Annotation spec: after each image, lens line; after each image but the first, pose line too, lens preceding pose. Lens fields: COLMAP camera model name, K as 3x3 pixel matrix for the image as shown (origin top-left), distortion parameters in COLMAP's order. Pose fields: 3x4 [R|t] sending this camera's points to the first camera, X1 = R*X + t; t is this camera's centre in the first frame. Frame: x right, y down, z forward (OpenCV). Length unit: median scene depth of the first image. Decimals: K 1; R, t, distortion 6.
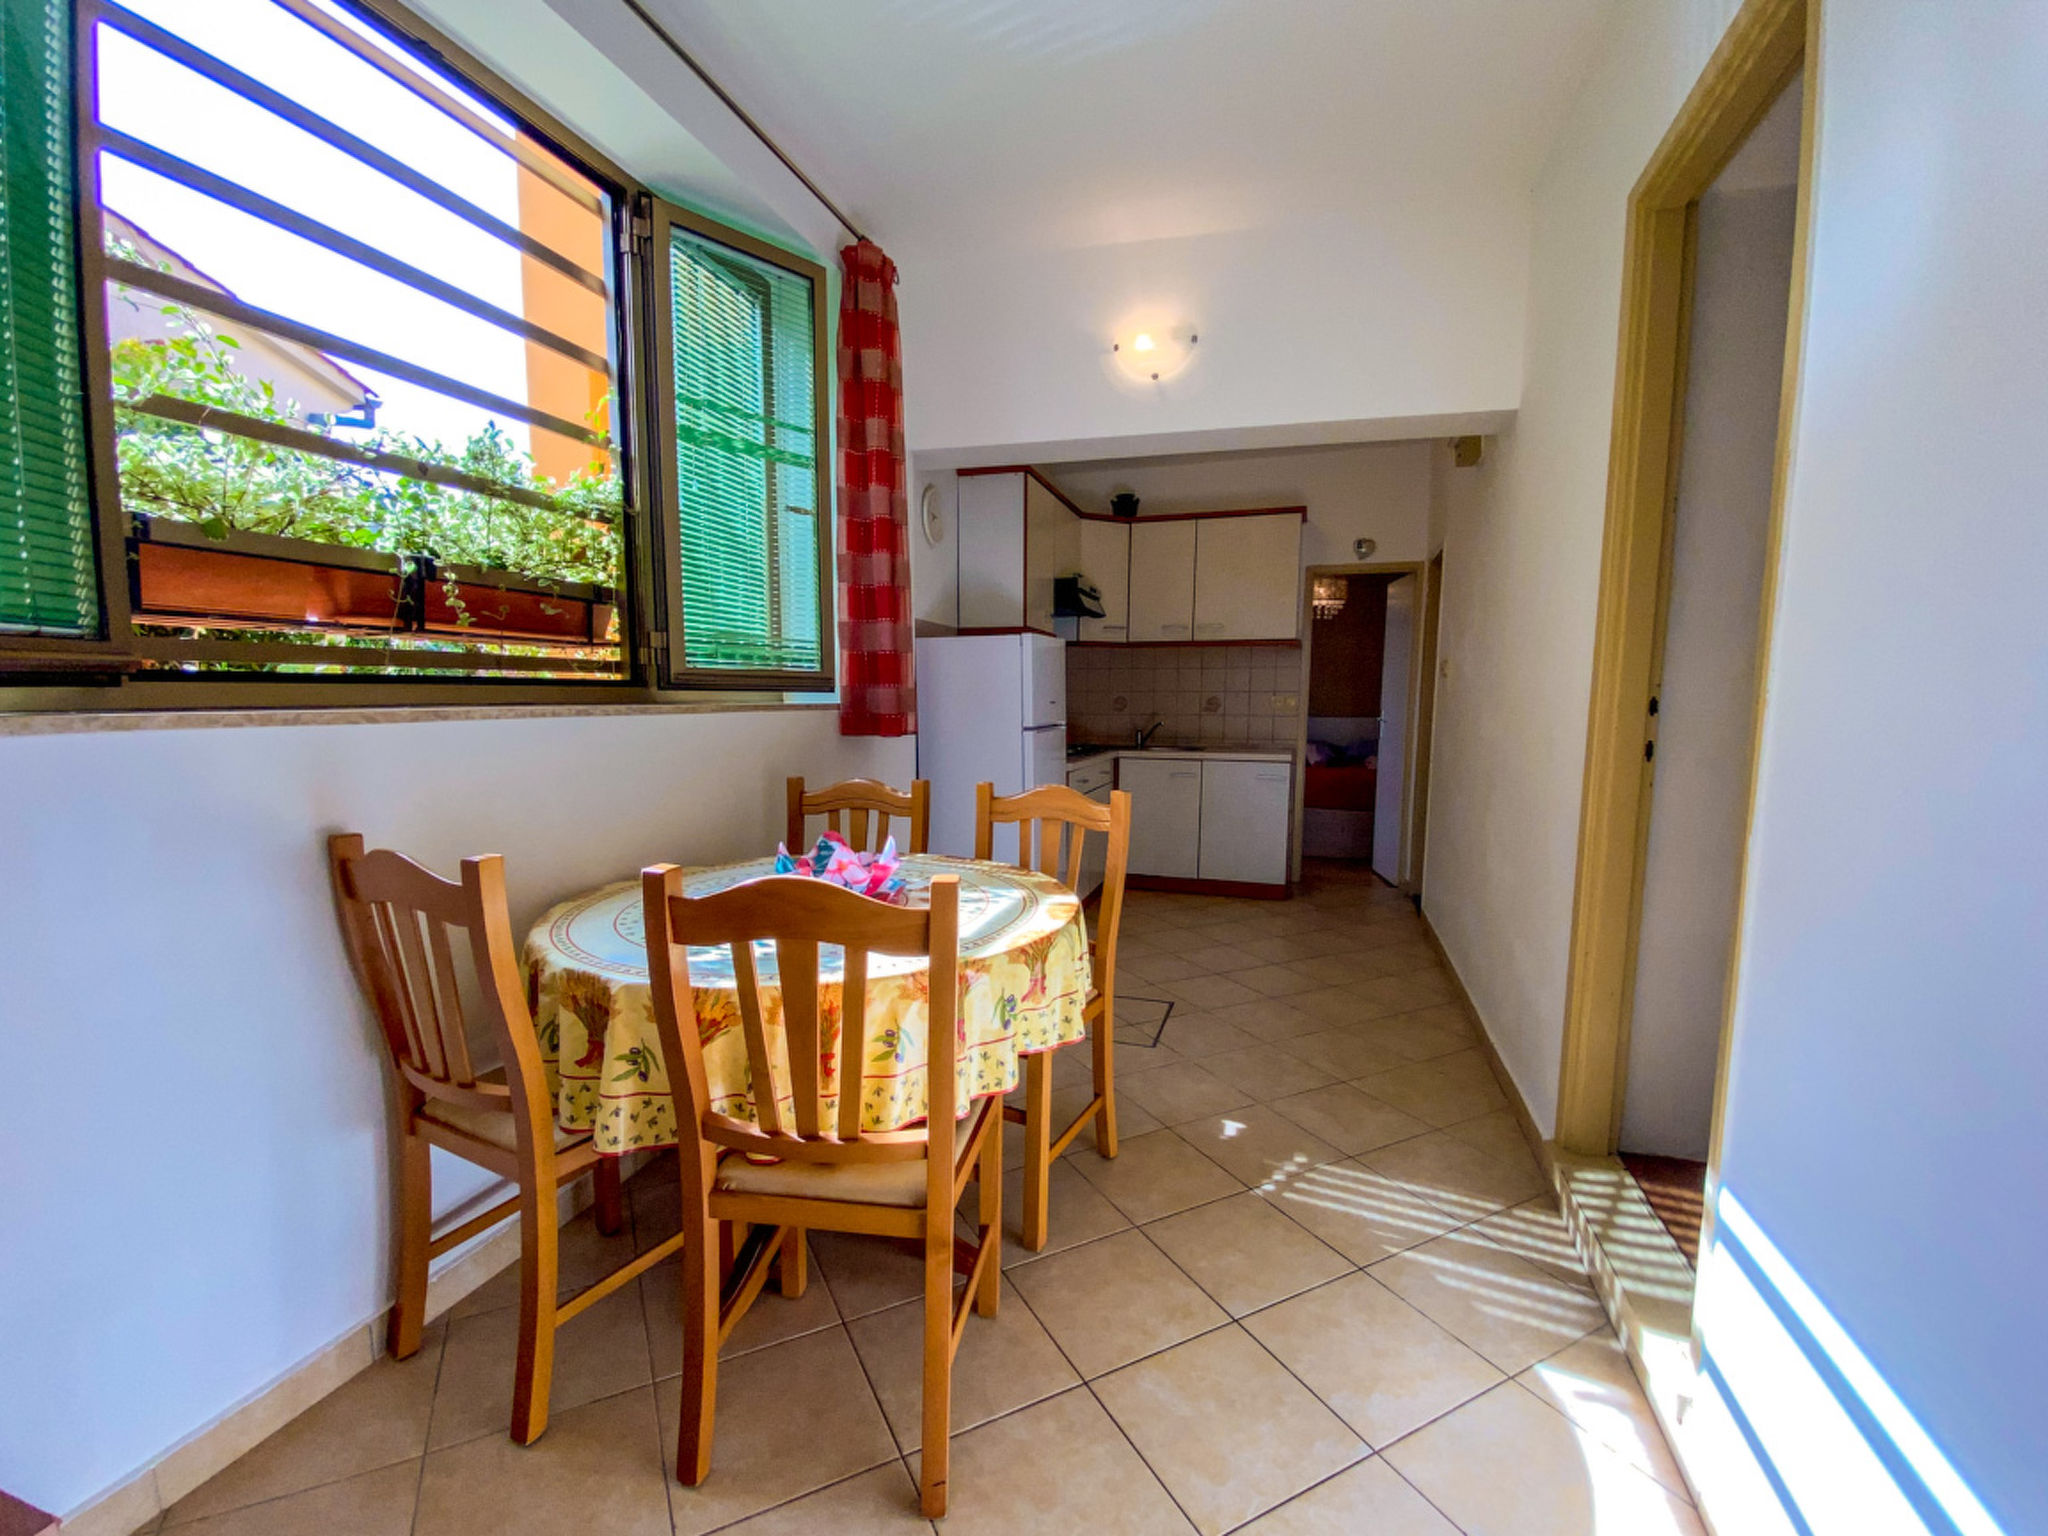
lens RADIAL K [[820.7, 0, 1024.0], [0, 820.7, 768.0], [0, 0, 1]] dist [-0.046406, -0.000111]
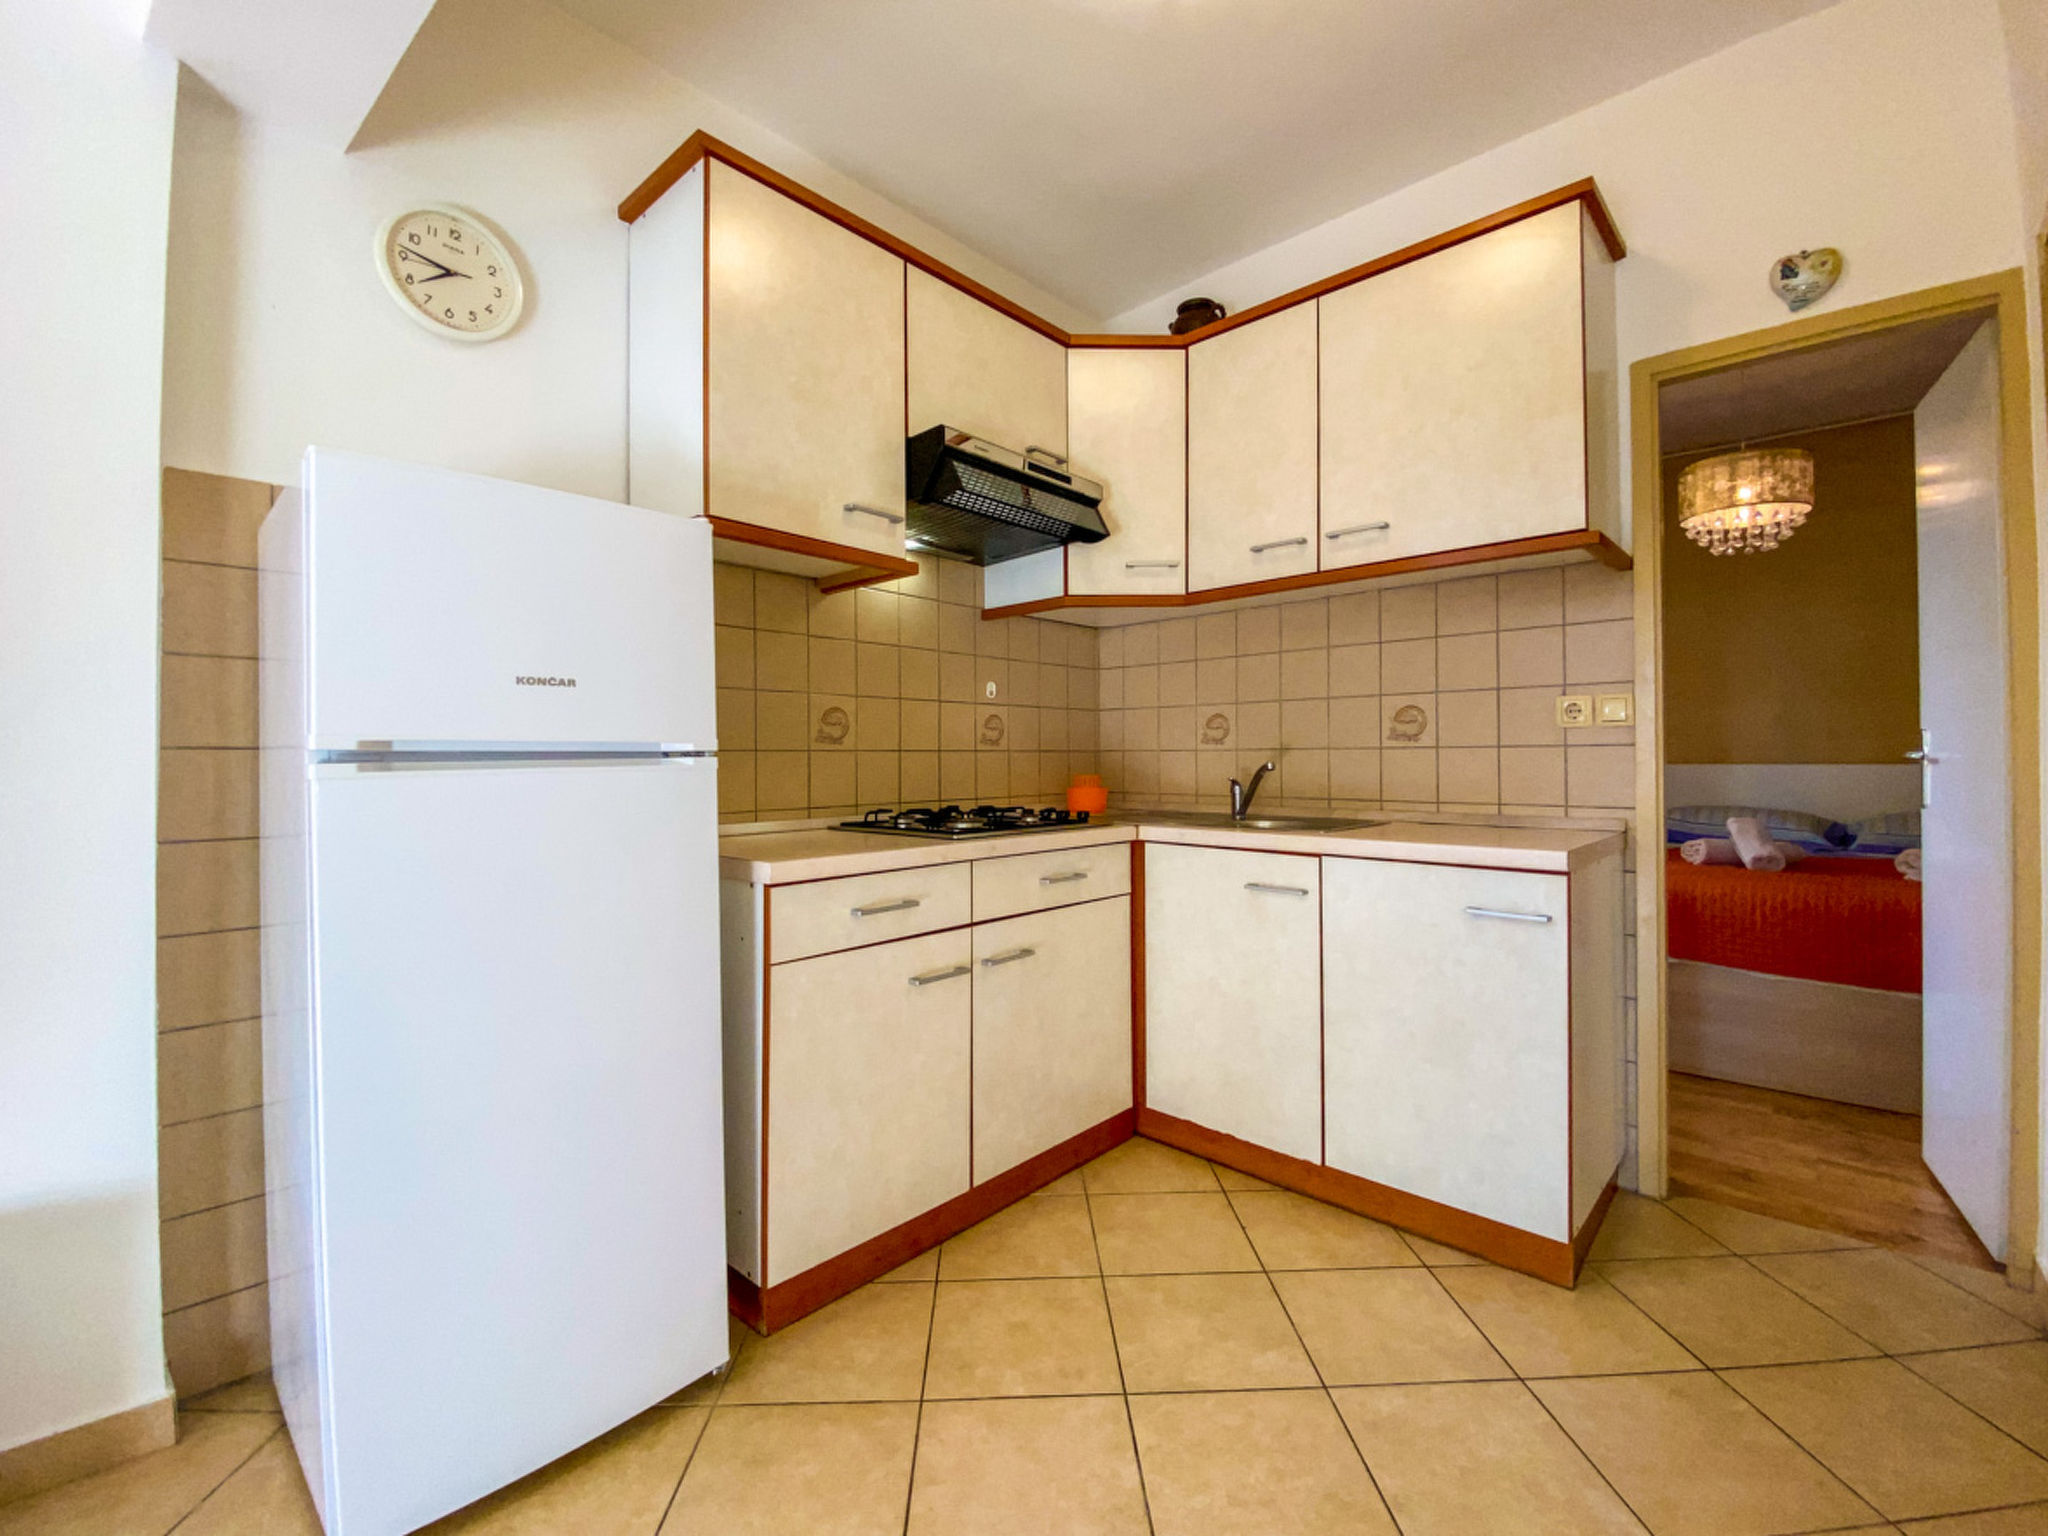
lens RADIAL K [[841.7, 0, 1027.7], [0, 841.7, 722.1], [0, 0, 1]] dist [-0.024147, -0.000414]
pose [[0.909589, -0.025230, -0.414742, 0.244956], [-0.030312, 0.991466, -0.126793, -0.016257], [0.414402, 0.127901, 0.901062, 0.542447]]
